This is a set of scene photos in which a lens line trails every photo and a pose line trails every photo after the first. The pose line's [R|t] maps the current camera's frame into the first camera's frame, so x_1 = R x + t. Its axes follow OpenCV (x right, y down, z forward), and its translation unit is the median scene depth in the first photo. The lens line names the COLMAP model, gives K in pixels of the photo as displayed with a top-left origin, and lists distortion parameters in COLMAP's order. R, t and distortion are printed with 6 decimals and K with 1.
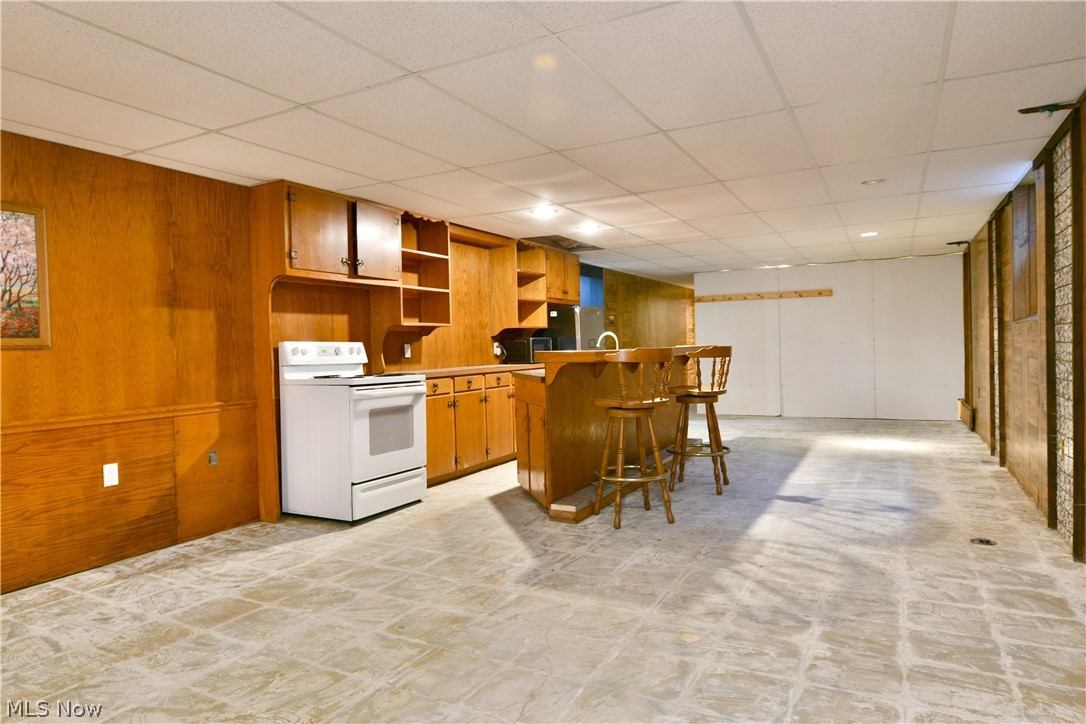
lens RADIAL K [[662.6, 0, 538.0], [0, 662.6, 362.1], [0, 0, 1]] dist [-0.014771, -0.000089]
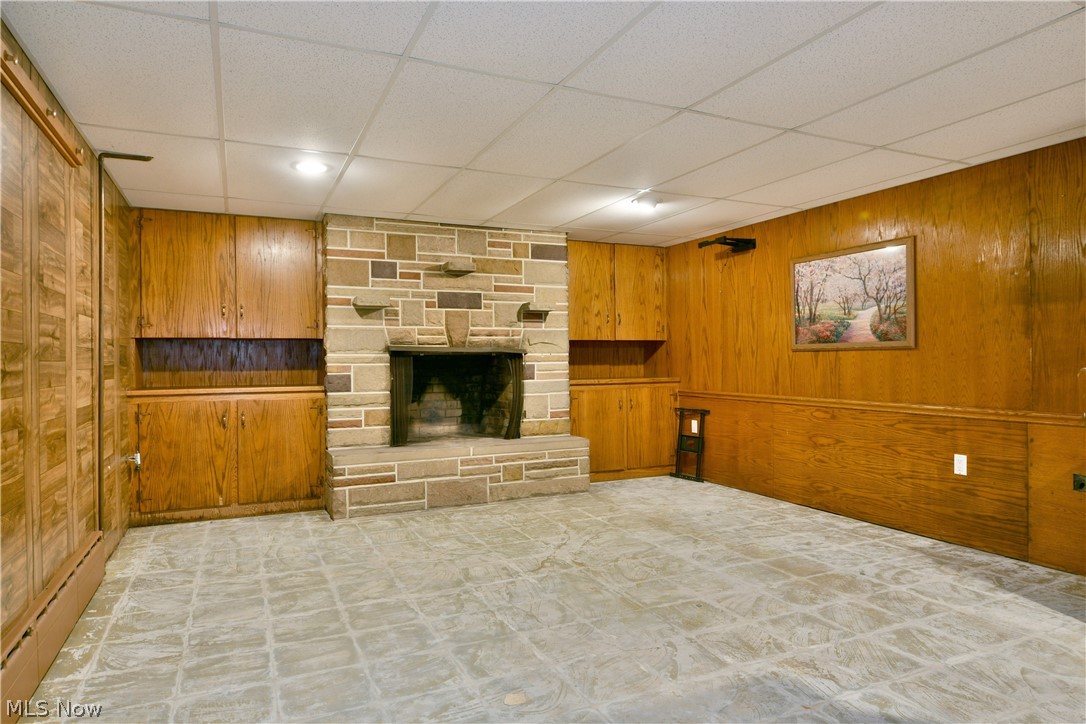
lens RADIAL K [[662.6, 0, 539.5], [0, 662.6, 362.4], [0, 0, 1]] dist [-0.014771, -0.000089]
pose [[-0.600406, 0.033227, -0.799004, 0.667139], [0.003575, 0.999238, 0.038867, -0.044802], [0.799687, 0.020479, -0.600068, 1.151916]]
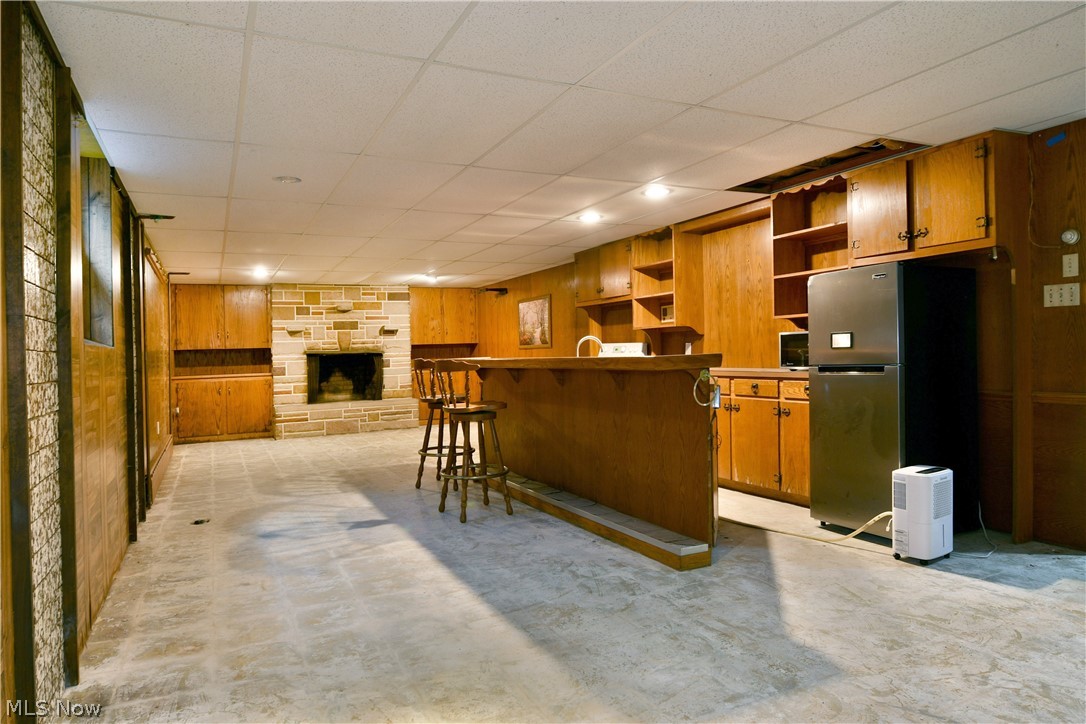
lens RADIAL K [[662.6, 0, 528.1], [0, 662.6, 339.9], [0, 0, 1]] dist [-0.014771, -0.000089]
pose [[-0.594003, 0.028271, -0.803966, 0.669782], [0.025611, 0.999540, 0.016226, -0.044985], [0.804055, -0.010952, -0.594454, 1.156619]]
